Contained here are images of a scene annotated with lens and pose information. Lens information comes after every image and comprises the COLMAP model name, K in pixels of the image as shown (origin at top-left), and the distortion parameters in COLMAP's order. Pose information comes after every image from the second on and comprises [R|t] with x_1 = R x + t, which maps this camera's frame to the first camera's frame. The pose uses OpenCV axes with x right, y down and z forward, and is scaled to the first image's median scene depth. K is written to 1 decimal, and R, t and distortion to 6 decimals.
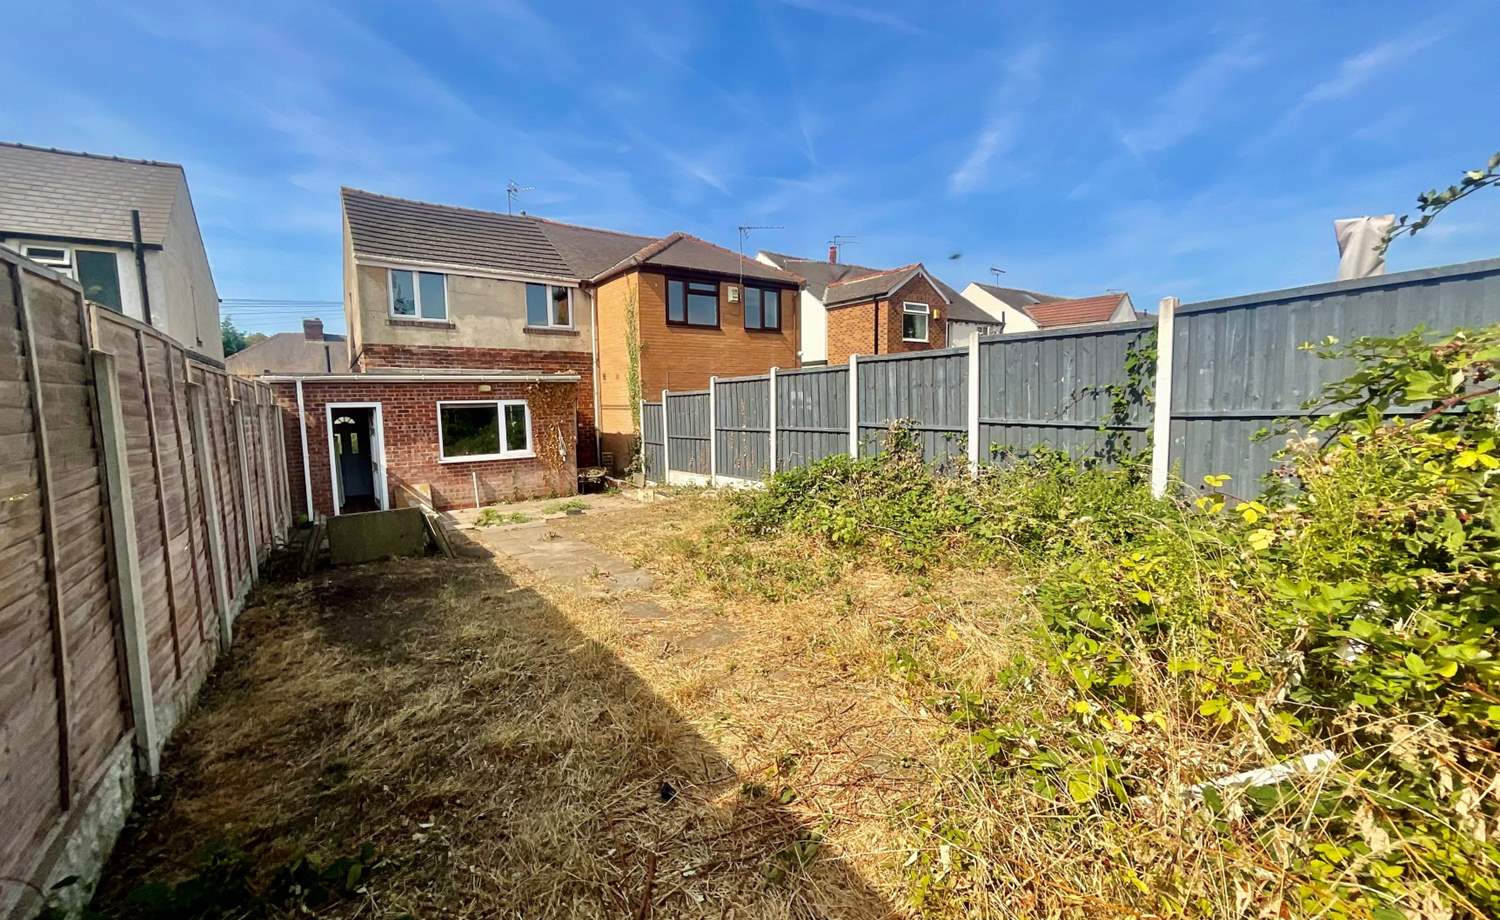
lens RADIAL K [[607.4, 0, 748.5], [0, 607.4, 458.6], [0, 0, 1]] dist [-0.004476, 0.000319]
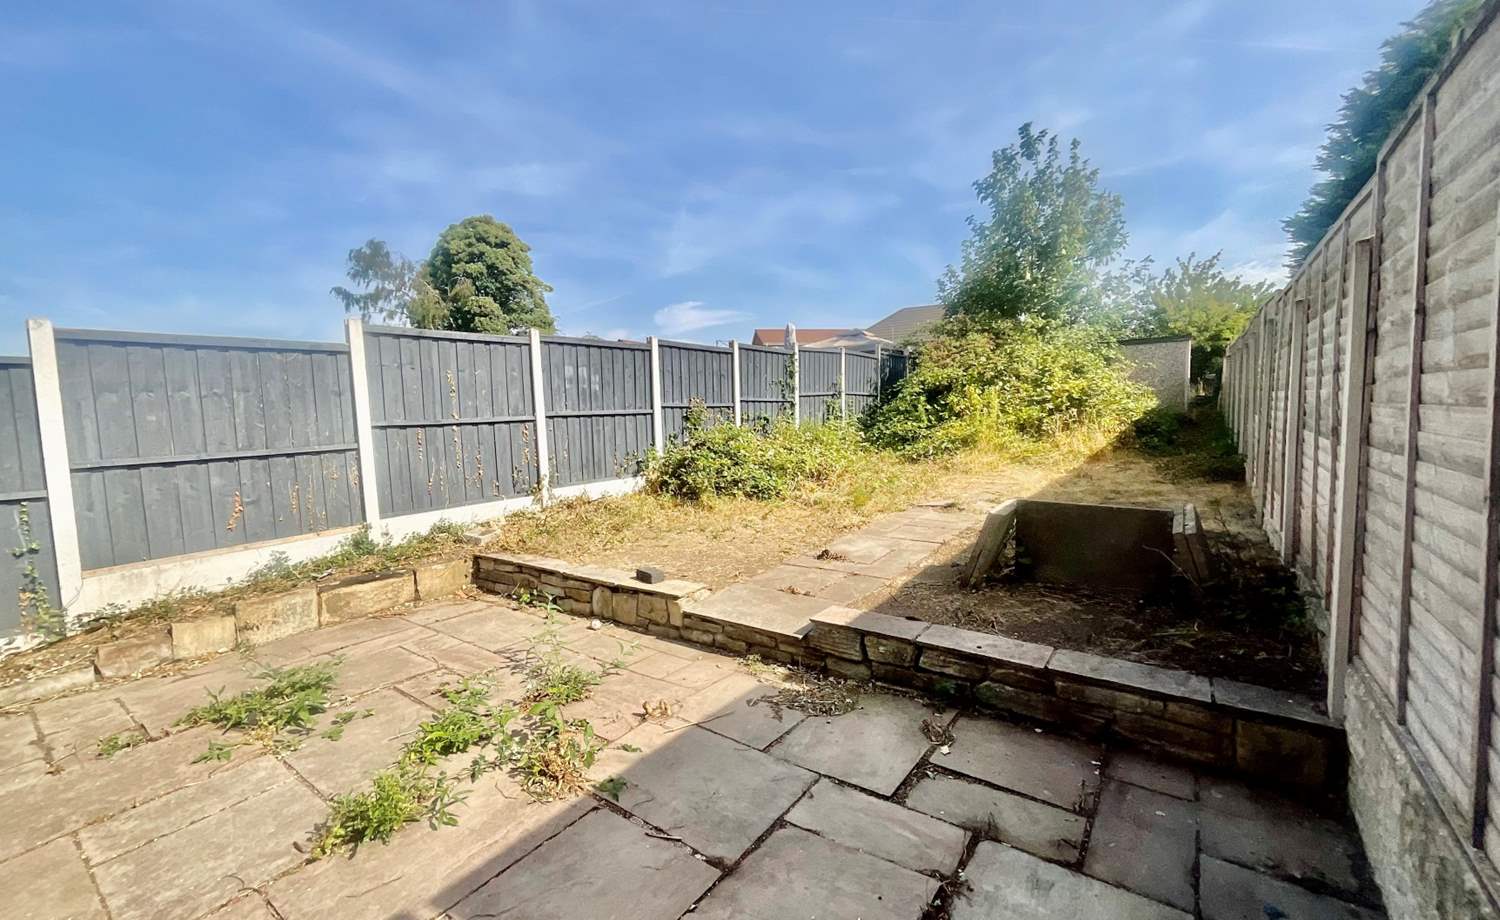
lens RADIAL K [[607.4, 0, 750.5], [0, 607.4, 458.5], [0, 0, 1]] dist [-0.004476, 0.000319]
pose [[-0.340719, -0.048814, 0.938897, -0.574078], [0.119409, 0.988317, 0.094716, -0.029406], [-0.932551, 0.144384, -0.330909, 0.806383]]
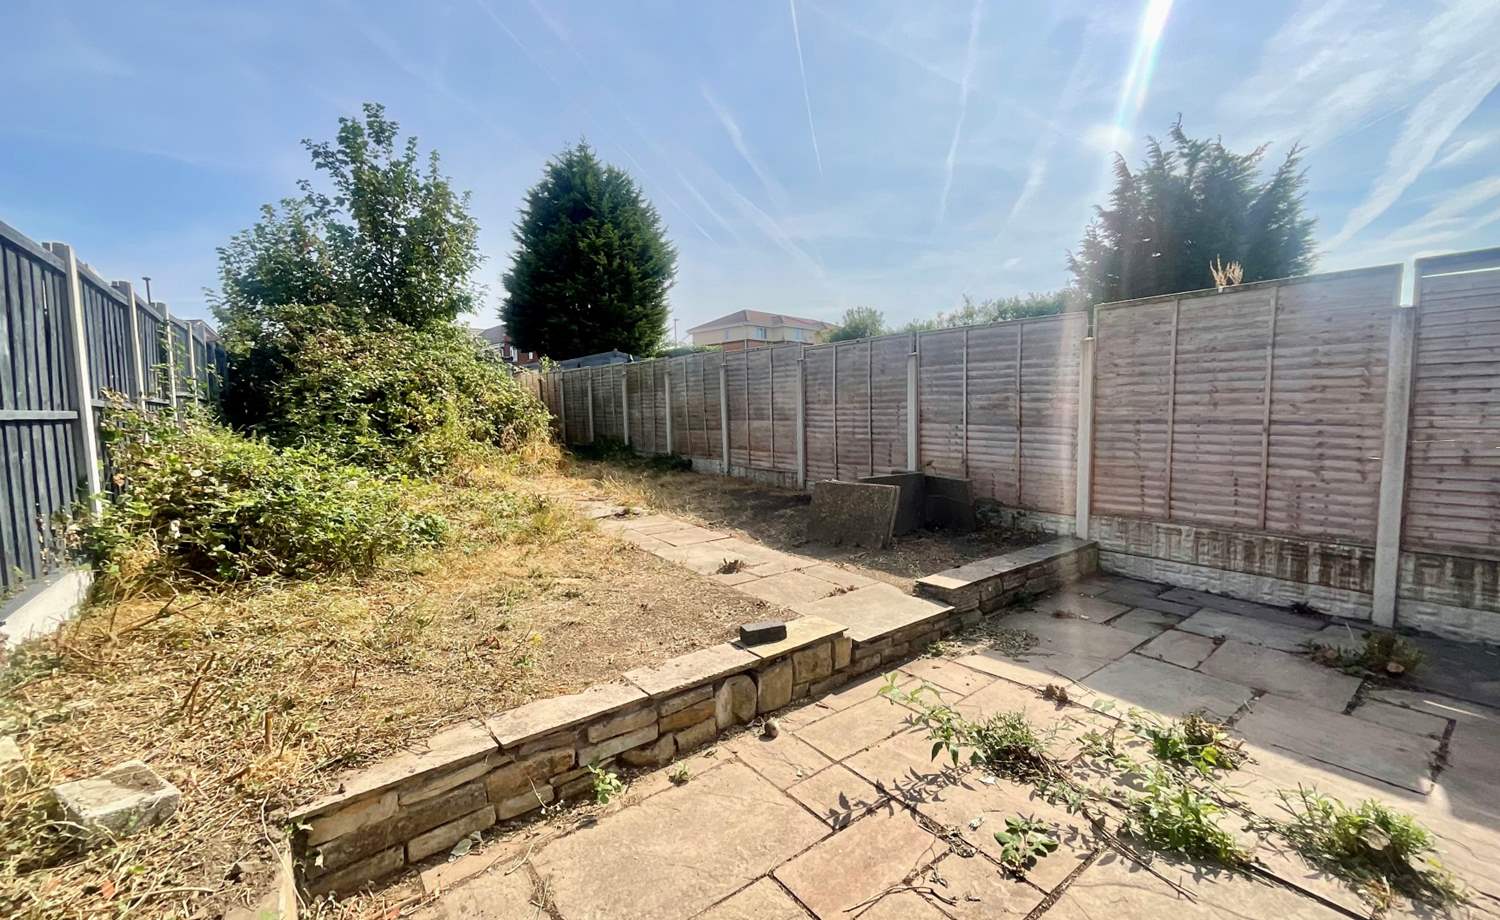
lens RADIAL K [[607.4, 0, 743.2], [0, 607.4, 466.0], [0, 0, 1]] dist [-0.004476, 0.000319]
pose [[-0.998240, 0.042244, -0.041622, -0.204729], [0.033838, 0.982111, 0.185238, -0.052114], [0.048703, 0.183503, -0.981812, 0.993289]]
